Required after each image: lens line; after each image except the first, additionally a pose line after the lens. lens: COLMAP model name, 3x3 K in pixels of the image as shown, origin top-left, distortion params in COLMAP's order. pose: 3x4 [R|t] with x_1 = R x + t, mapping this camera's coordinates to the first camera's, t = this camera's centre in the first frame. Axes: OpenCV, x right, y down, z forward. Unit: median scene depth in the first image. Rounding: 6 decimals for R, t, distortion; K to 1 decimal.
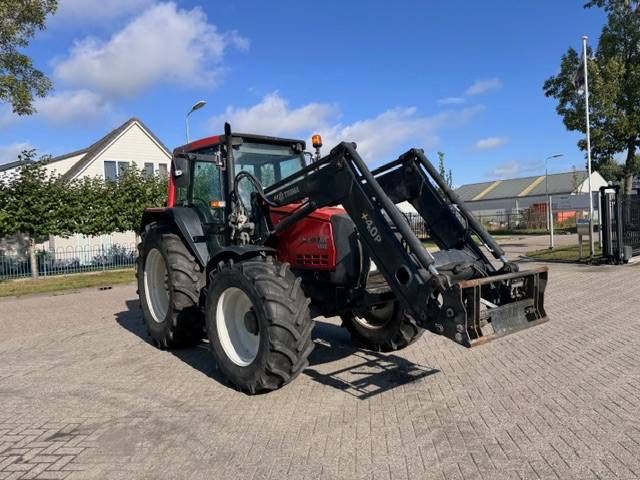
lens RADIAL K [[451.3, 0, 320.0], [0, 451.3, 240.0], [0, 0, 1]] dist [0.036428, -0.032022]
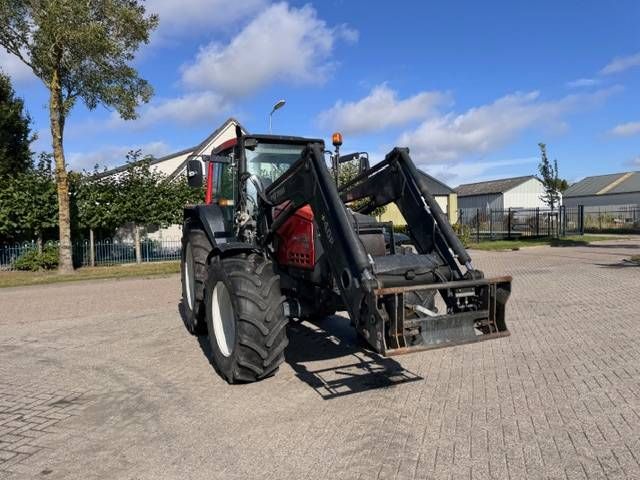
lens RADIAL K [[452.6, 0, 321.5], [0, 452.6, 241.1], [0, 0, 1]] dist [0.048644, -0.046169]
pose [[0.971419, 0.026396, -0.235899, 0.247656], [-0.022241, 0.999547, 0.020259, -0.016131], [0.236327, -0.014434, 0.971566, 0.015547]]
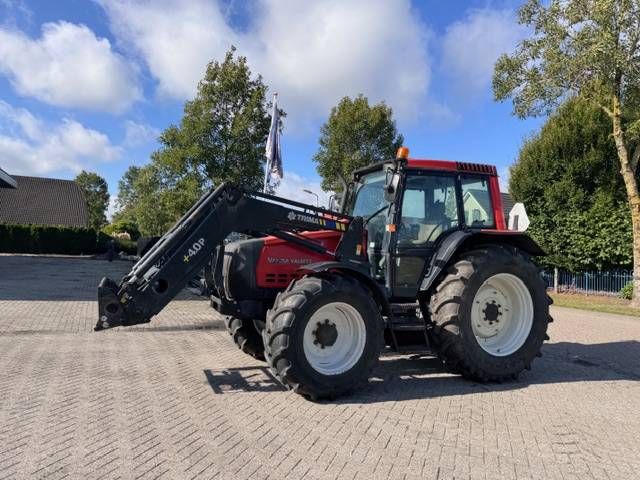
lens RADIAL K [[452.6, 0, 321.5], [0, 452.6, 241.1], [0, 0, 1]] dist [0.048644, -0.046169]
pose [[-0.251879, 0.019958, -0.967553, 1.070926], [-0.056942, 0.997750, 0.035405, -0.093345], [0.966082, 0.064012, -0.250176, 1.319527]]
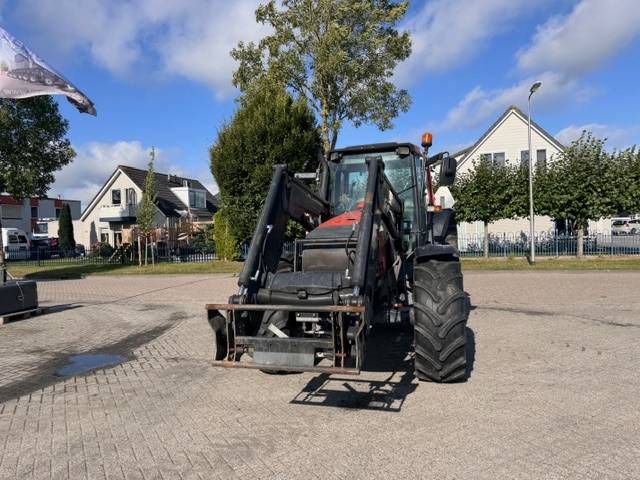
lens RADIAL K [[456.2, 0, 320.0], [0, 456.2, 240.0], [0, 0, 1]] dist [0.067327, -0.084913]
pose [[0.571414, 0.047080, -0.819311, 0.792905], [-0.016890, 0.998816, 0.045615, -0.066392], [0.820488, -0.012226, 0.571532, 0.345792]]
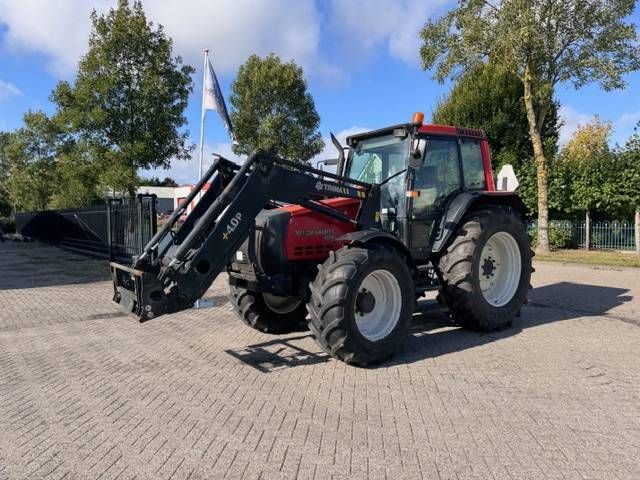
lens RADIAL K [[453.0, 0, 321.5], [0, 453.0, 248.5], [0, 0, 1]] dist [0.068149, -0.084422]
pose [[-0.017384, 0.120618, -0.992547, 1.096756], [-0.018585, 0.992486, 0.120936, -0.093151], [0.999676, 0.020549, -0.015012, 1.021664]]
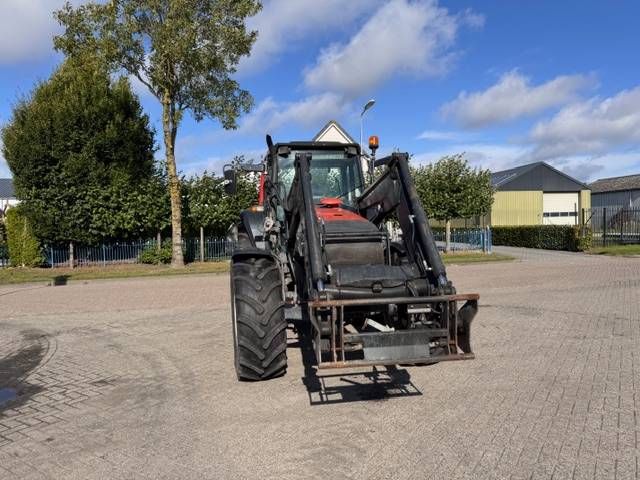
lens RADIAL K [[453.0, 0, 321.5], [0, 453.0, 248.5], [0, 0, 1]] dist [0.068149, -0.084422]
pose [[0.875404, 0.049731, -0.480827, 0.465130], [-0.030585, 0.998399, 0.047578, -0.039884], [0.482424, -0.026944, 0.875524, 0.092104]]
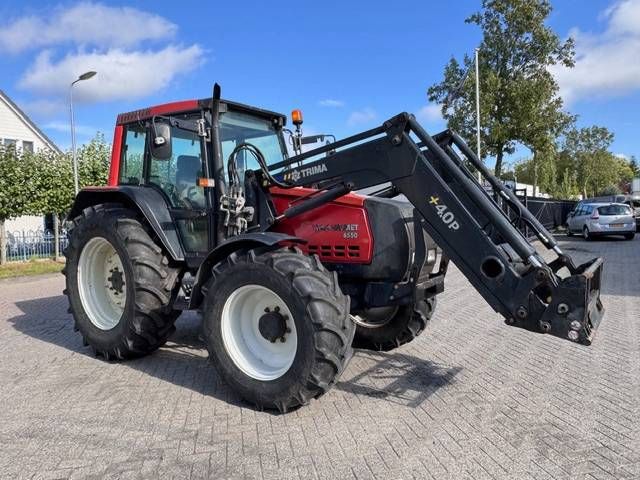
lens RADIAL K [[452.1, 0, 311.1], [0, 452.1, 240.8], [0, 0, 1]] dist [0.003107, 0.002887]
pose [[0.963290, 0.007389, 0.268360, -0.265017], [-0.011620, 0.999832, 0.014182, 0.011779], [-0.268210, -0.016779, 0.963214, 0.164961]]
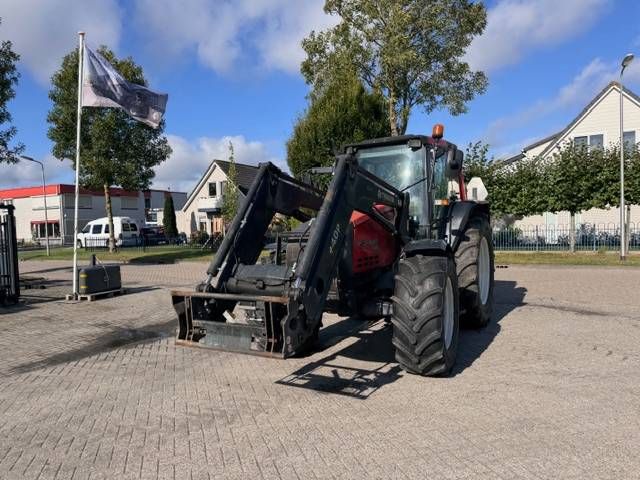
lens RADIAL K [[455.1, 0, 318.7], [0, 455.1, 248.5], [0, 0, 1]] dist [0.074244, -0.093481]
pose [[0.382779, 0.089562, -0.919488, 0.938251], [-0.013624, 0.995729, 0.091316, -0.081642], [0.923739, -0.022427, 0.382364, 0.519171]]
